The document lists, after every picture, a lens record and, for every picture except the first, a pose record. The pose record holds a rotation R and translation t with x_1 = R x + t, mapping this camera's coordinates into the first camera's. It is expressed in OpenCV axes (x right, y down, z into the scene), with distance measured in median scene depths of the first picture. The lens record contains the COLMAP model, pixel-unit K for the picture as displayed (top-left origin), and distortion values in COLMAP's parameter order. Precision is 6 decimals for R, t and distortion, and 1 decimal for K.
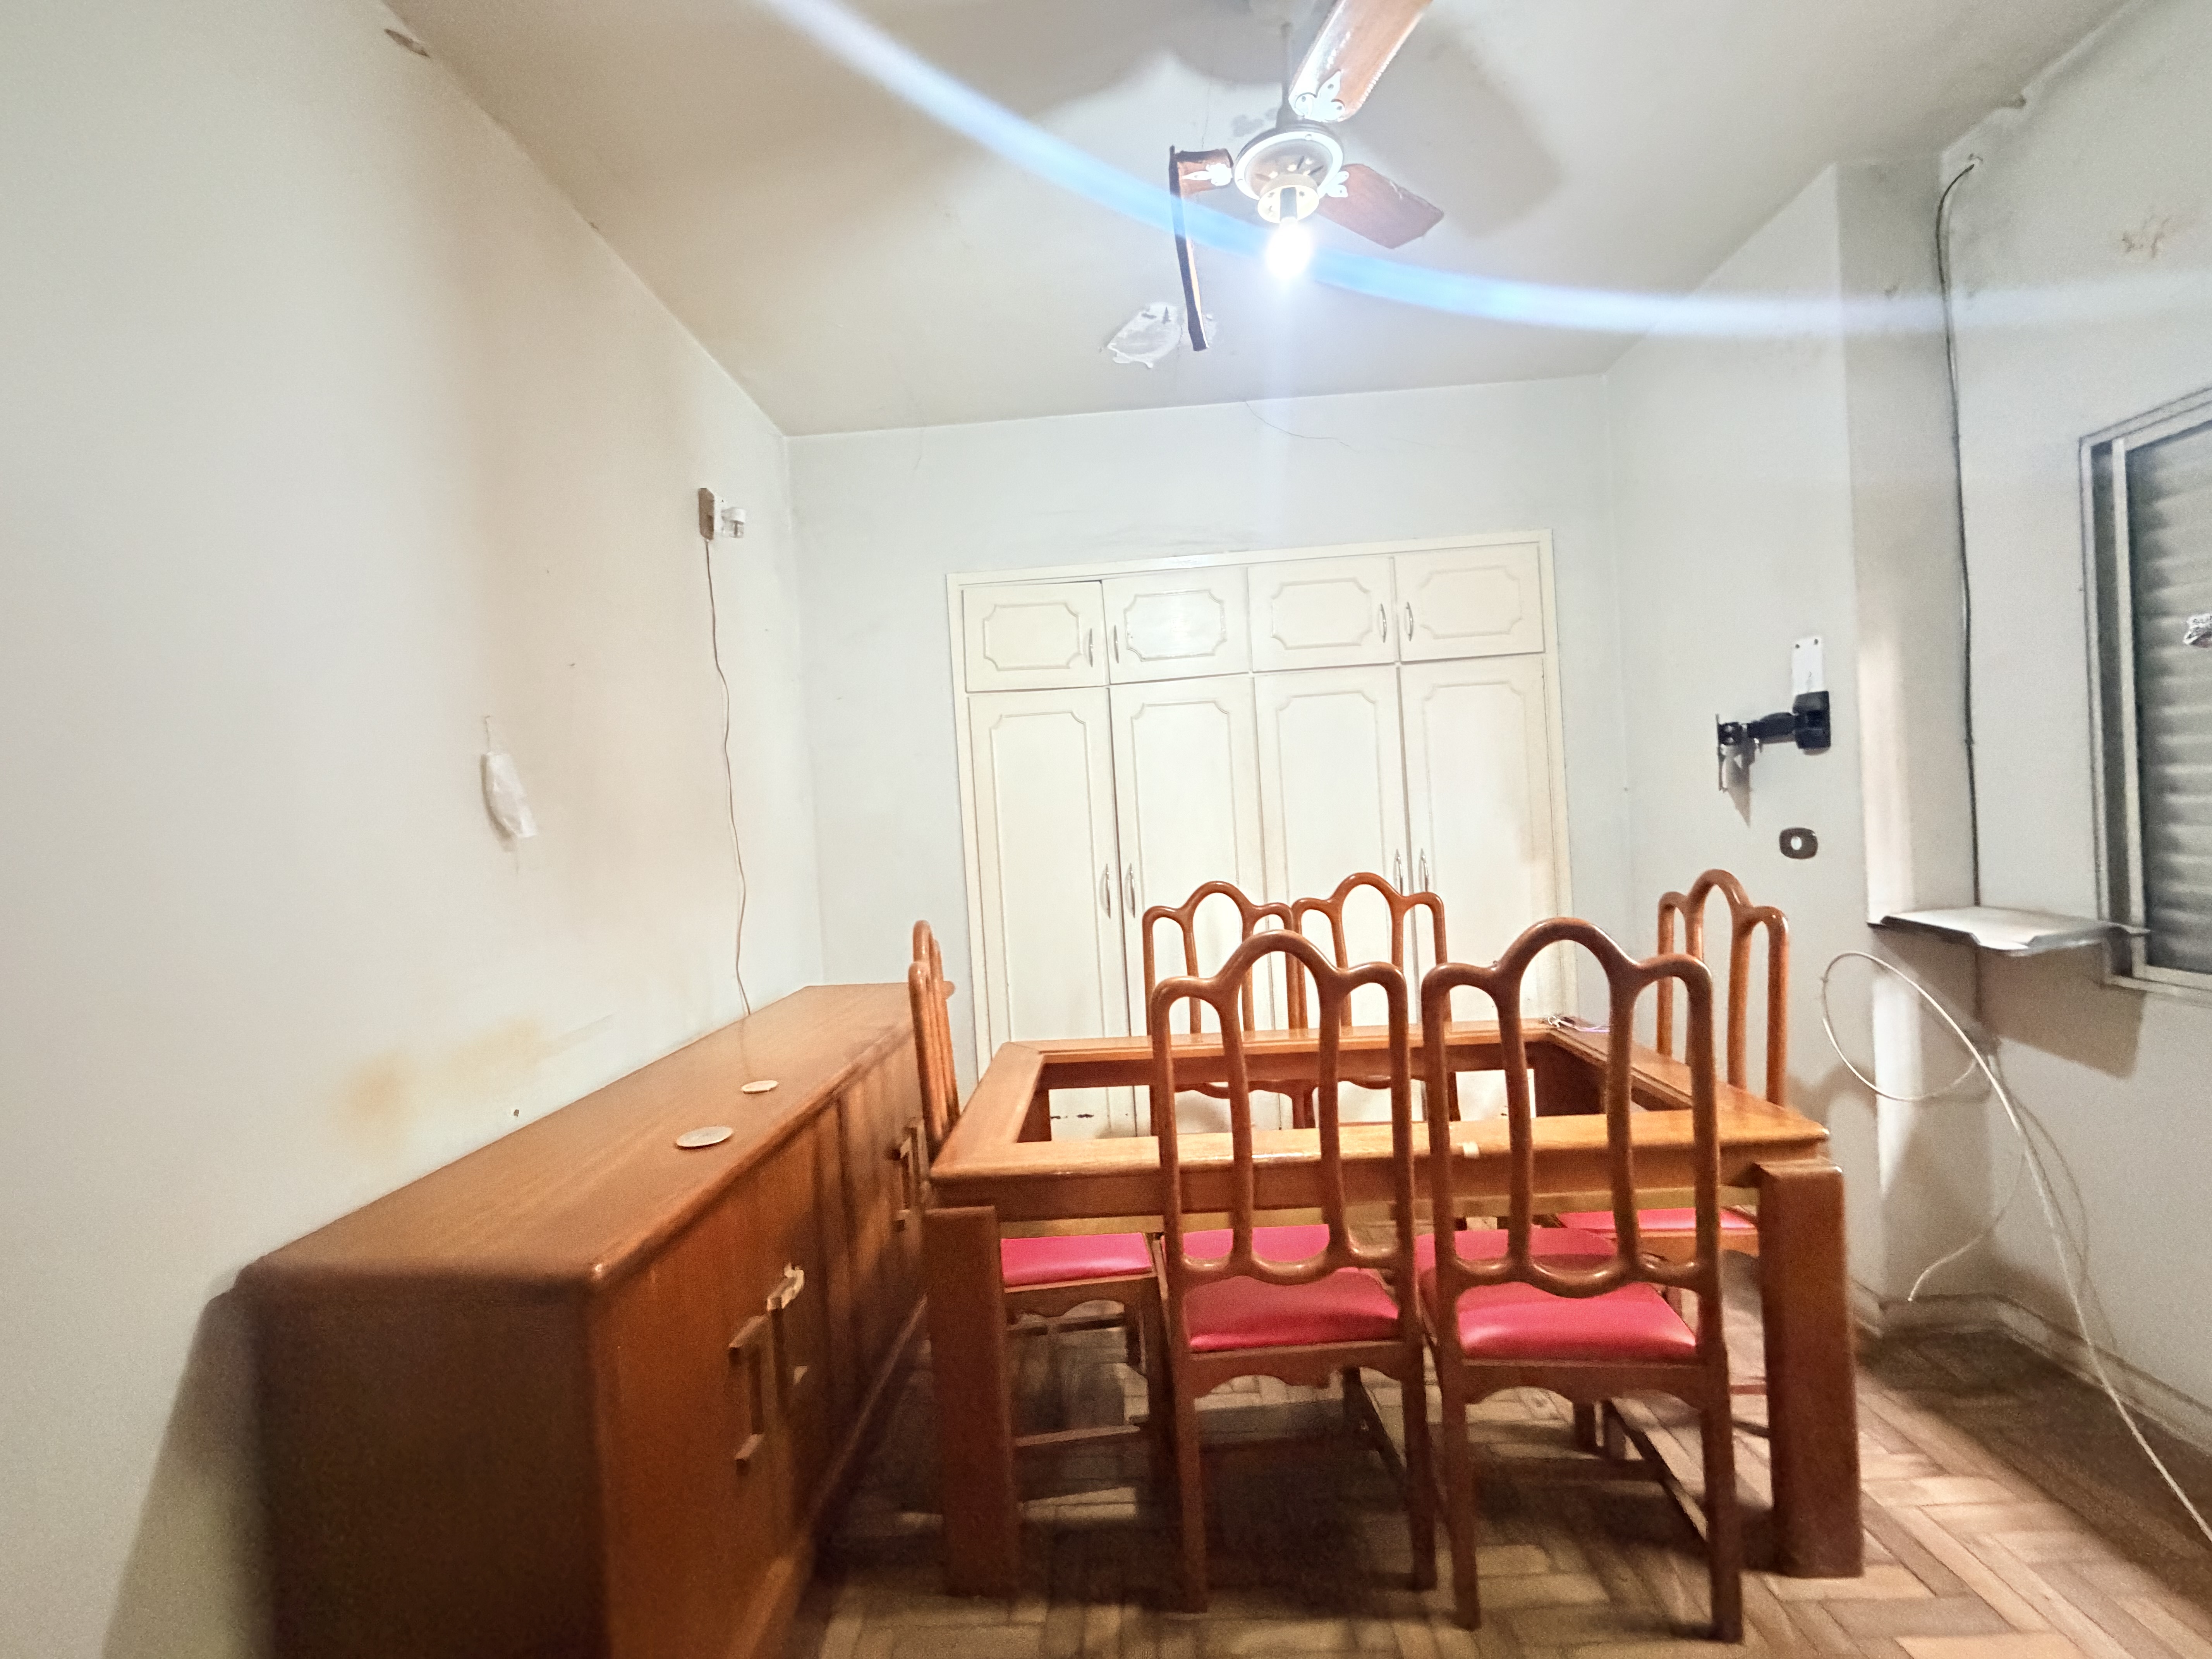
lens RADIAL K [[880.7, 0, 1093.8], [0, 880.7, 826.8], [0, 0, 1]] dist [0.000137, -0.000328]
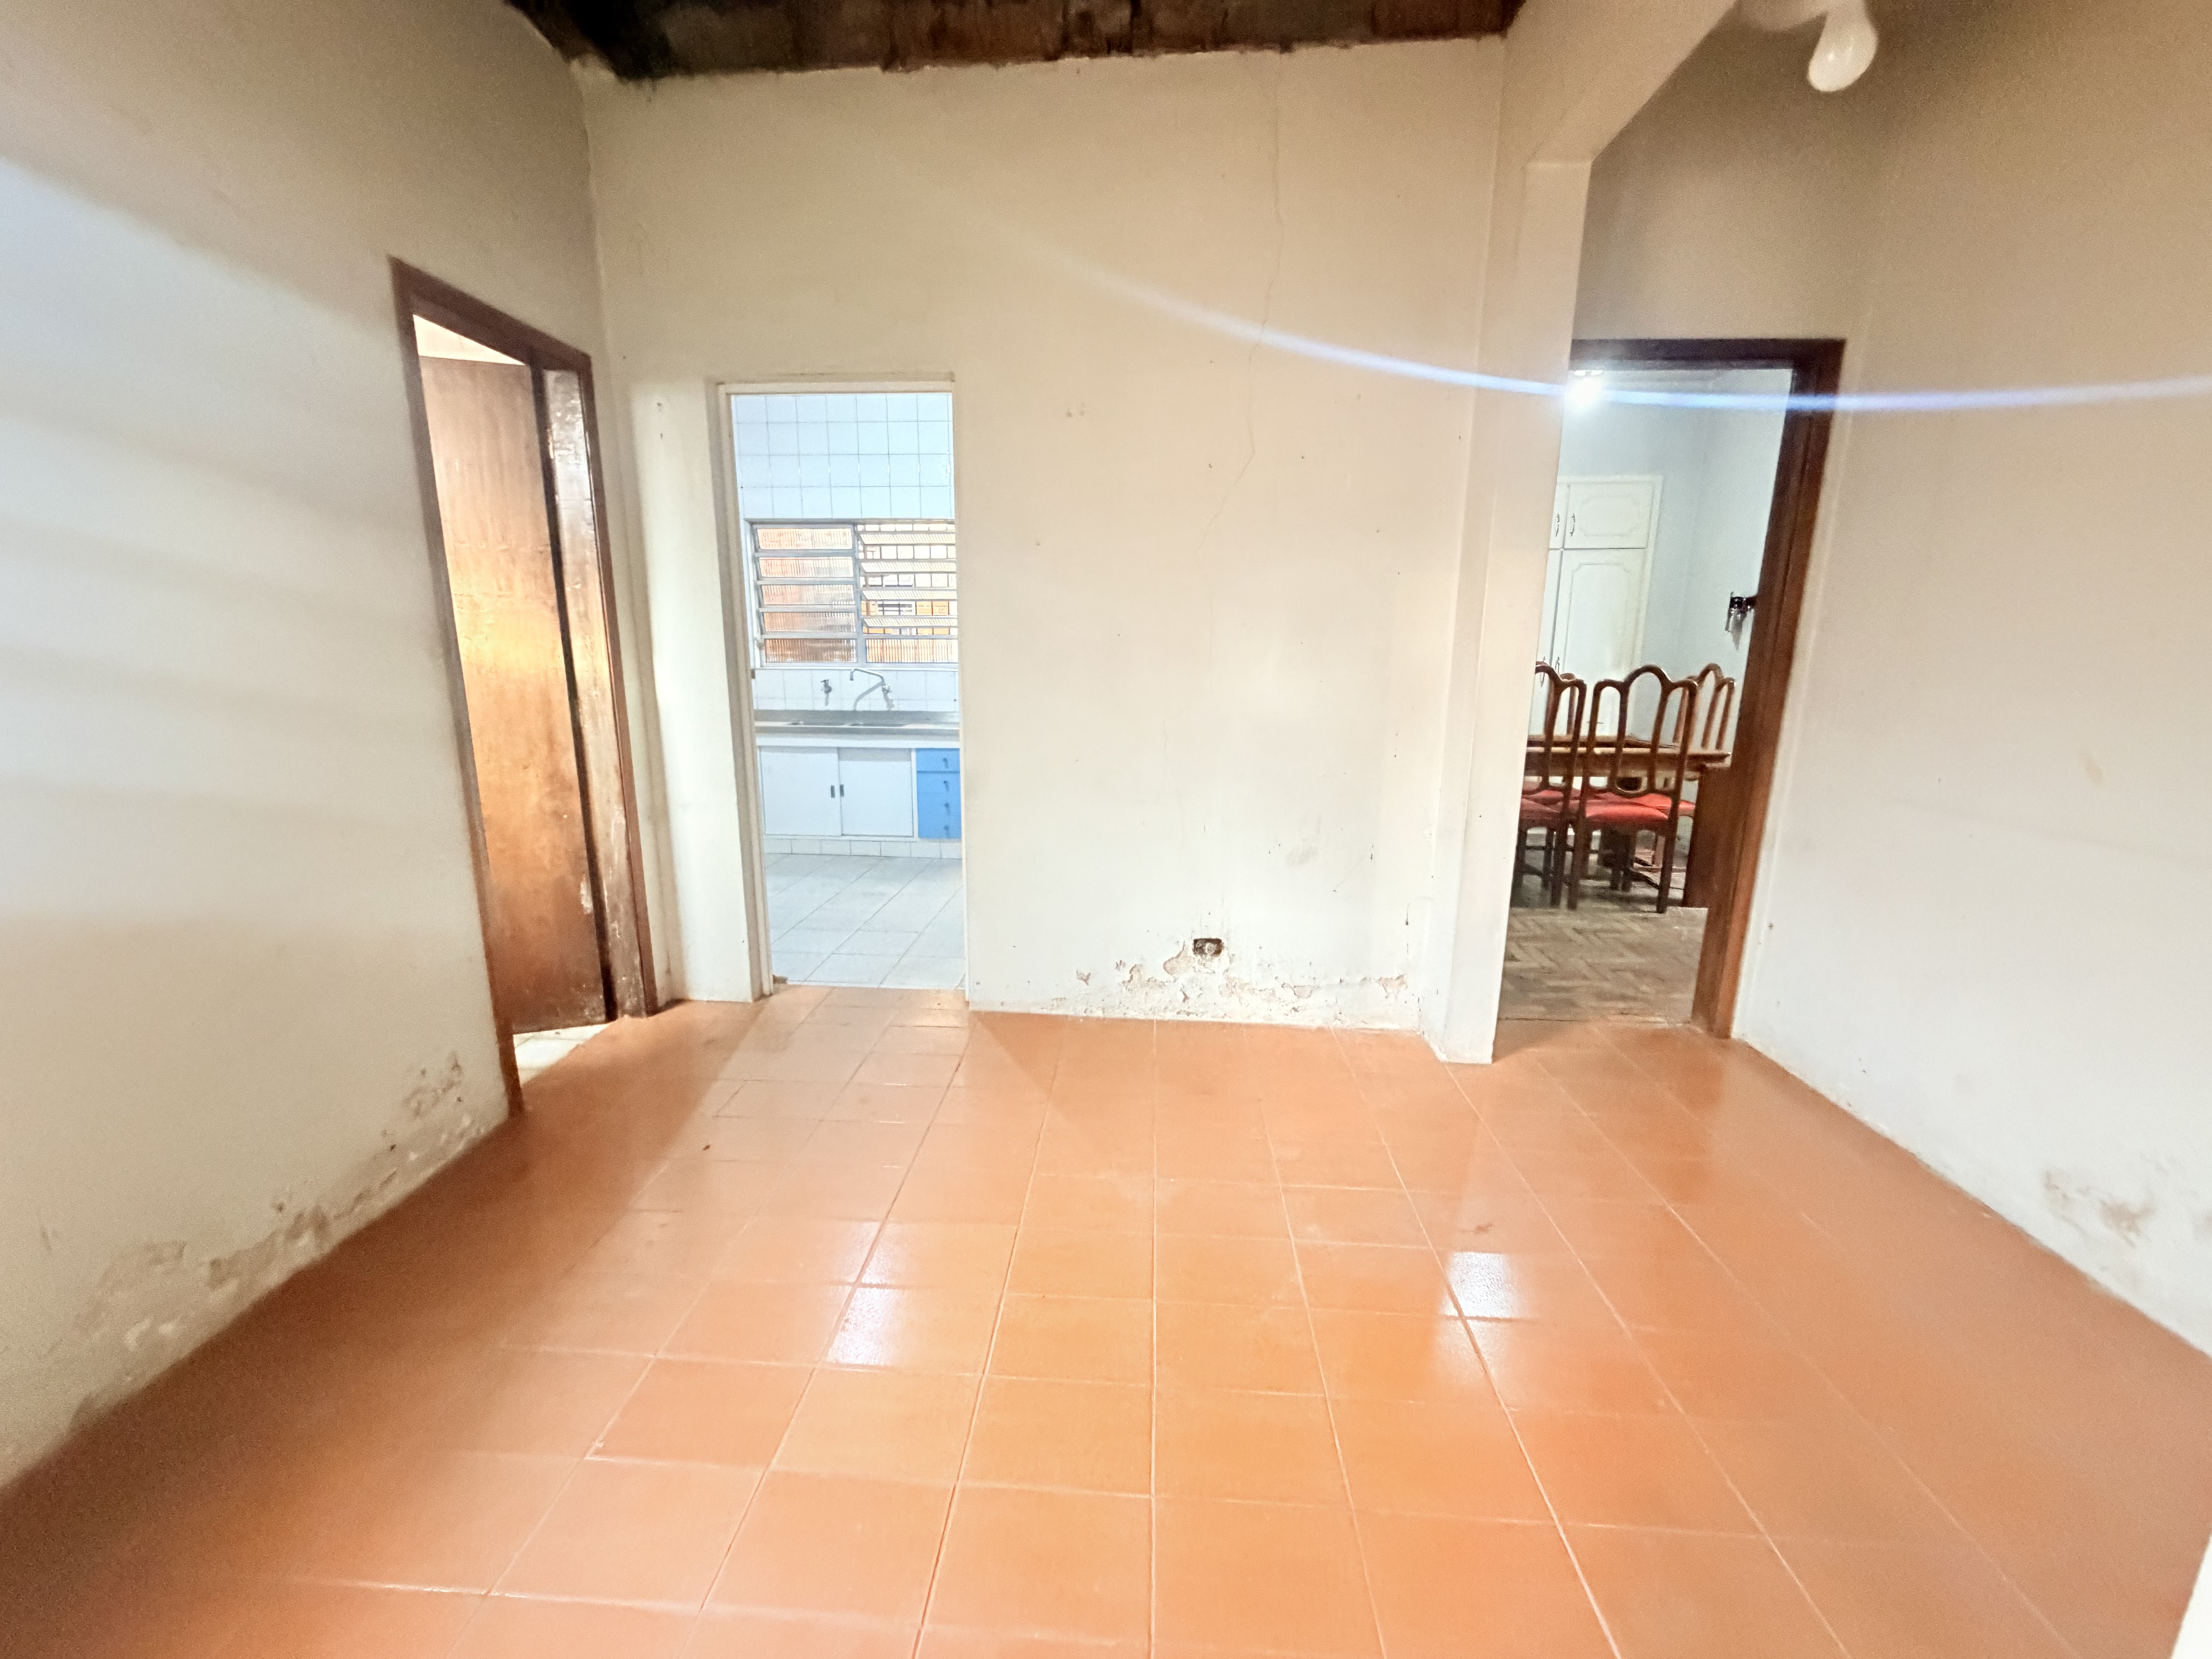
lens RADIAL K [[880.7, 0, 1111.9], [0, 880.7, 825.8], [0, 0, 1]] dist [0.000137, -0.000328]
pose [[0.997617, 0.068891, -0.003852, -1.041384], [-0.066969, 0.980201, 0.186337, 0.183040], [0.016612, -0.185635, 0.982478, -1.736380]]
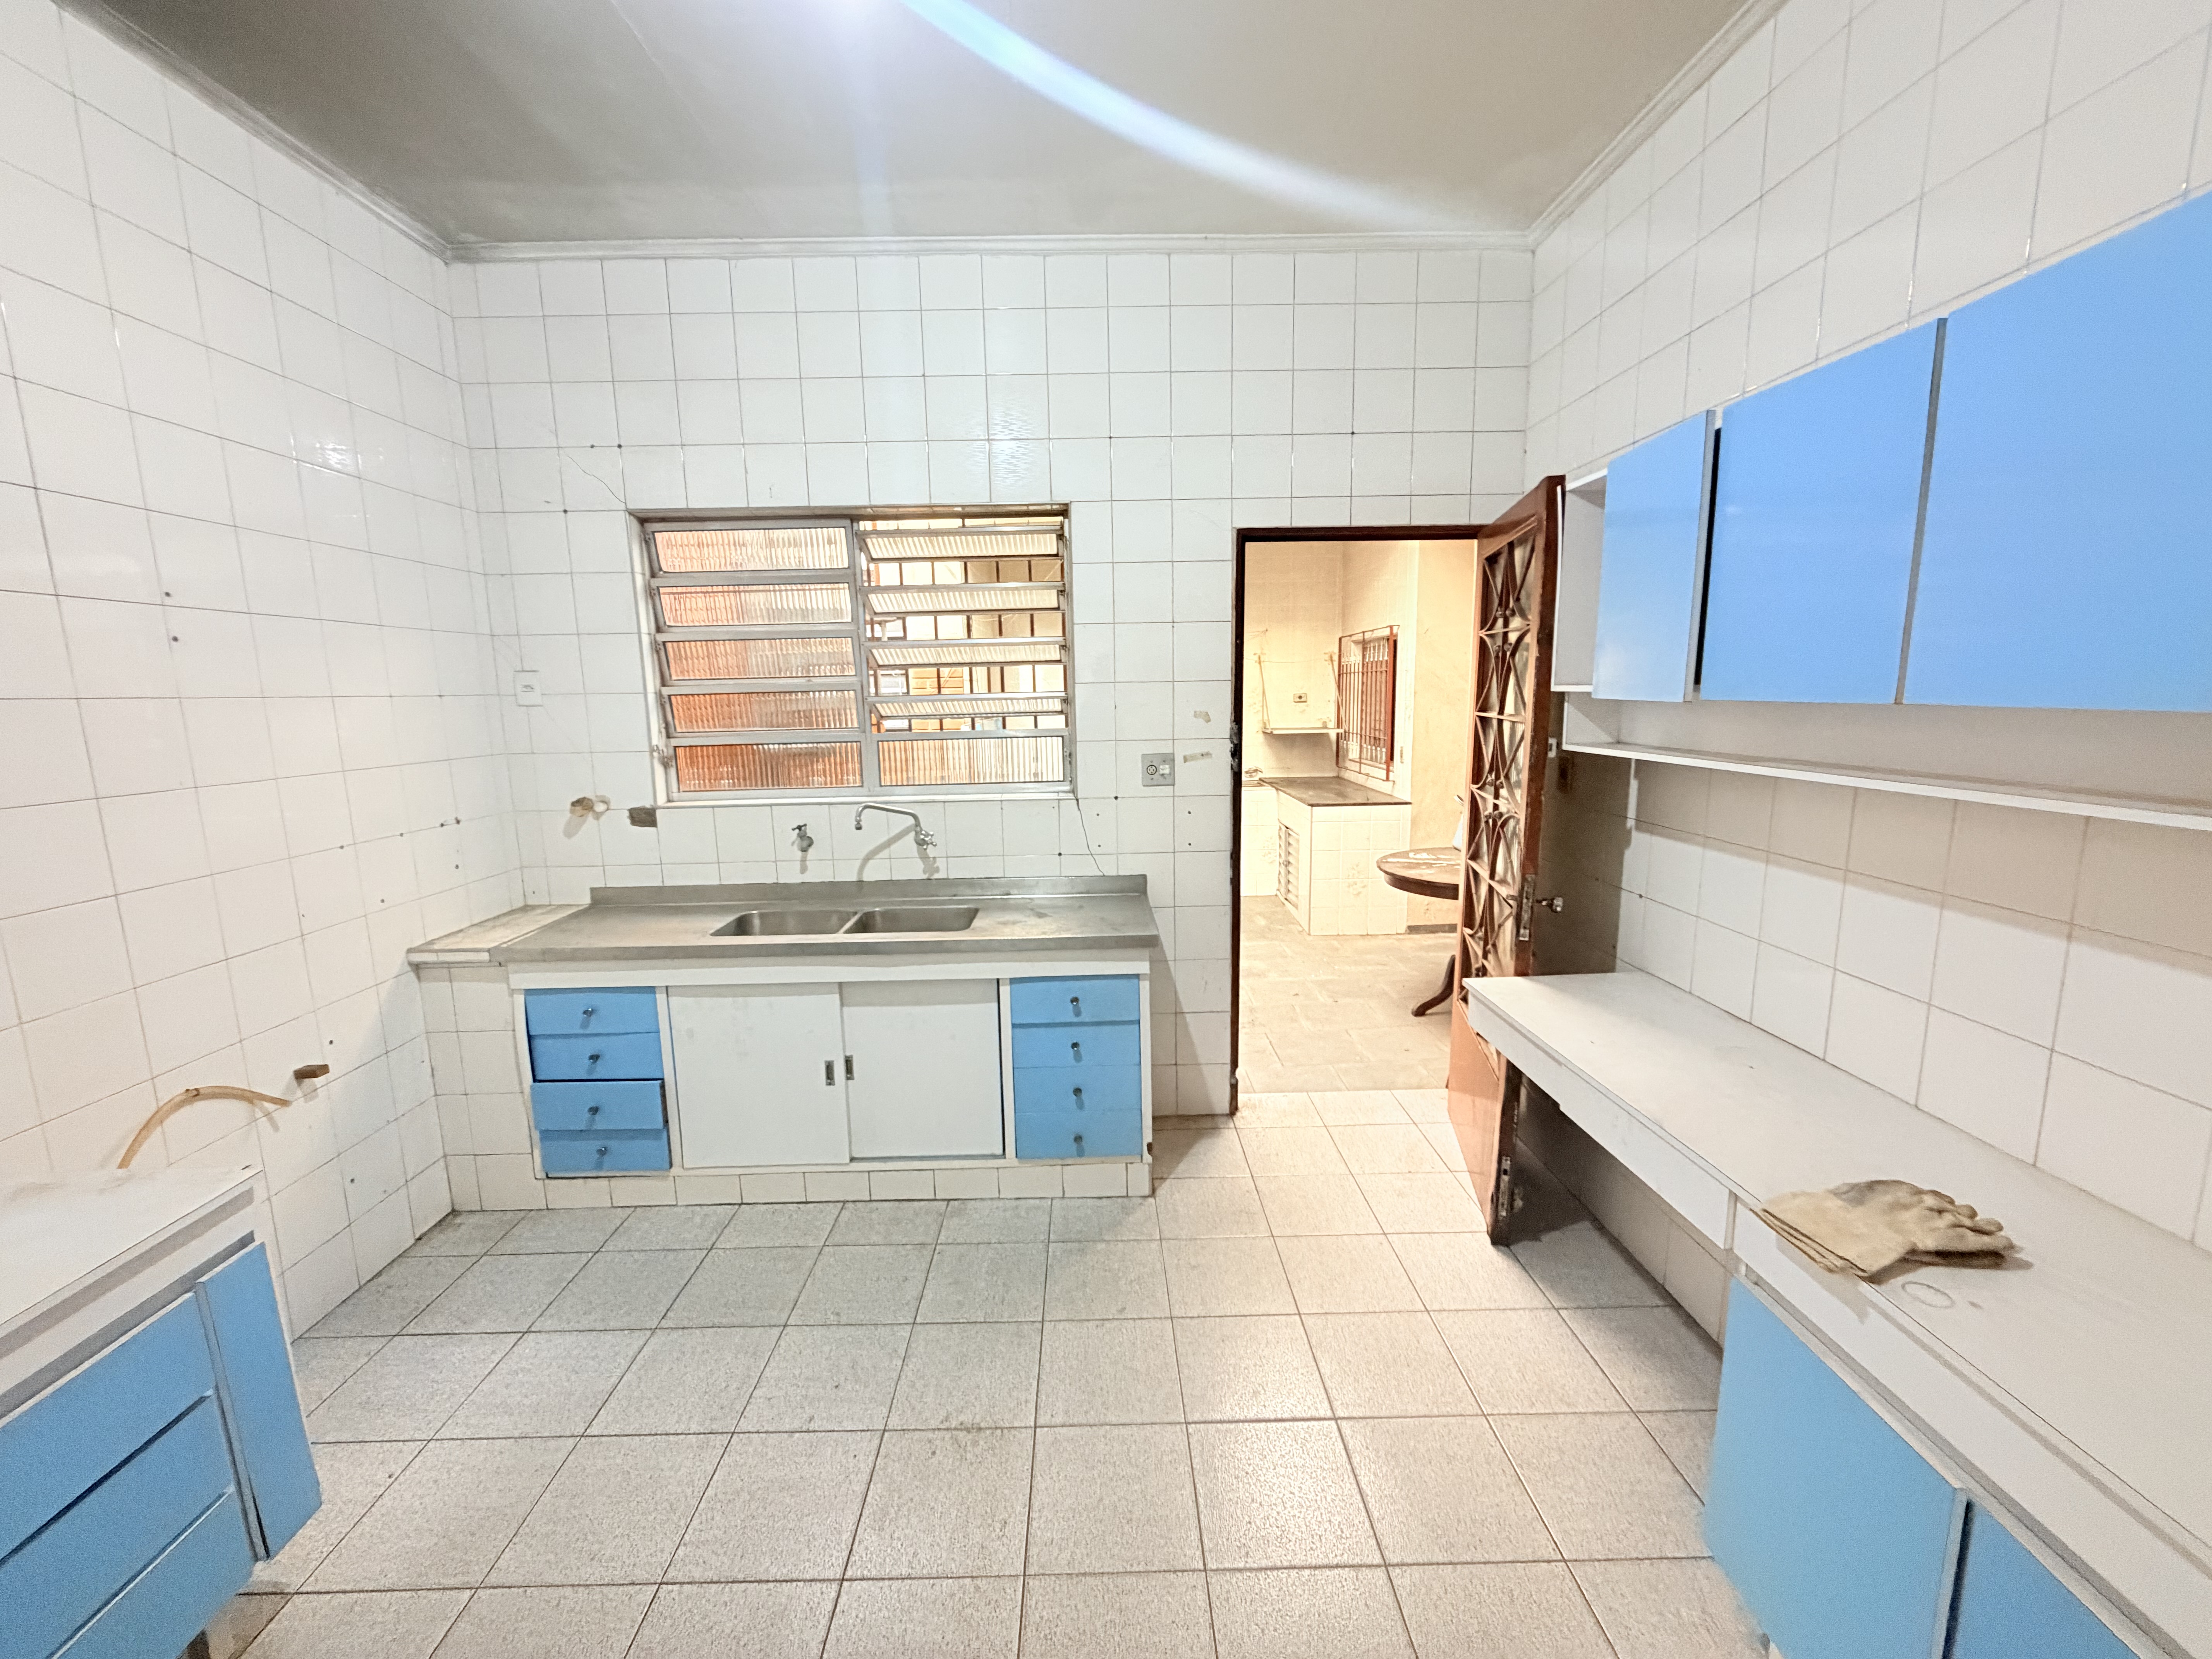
lens RADIAL K [[880.7, 0, 1100.3], [0, 880.7, 826.5], [0, 0, 1]] dist [0.000137, -0.000328]
pose [[0.997649, 0.028616, 0.062271, -1.825970], [-0.036774, 0.990287, 0.134084, 0.075476], [-0.057829, -0.136059, 0.989012, 0.222709]]
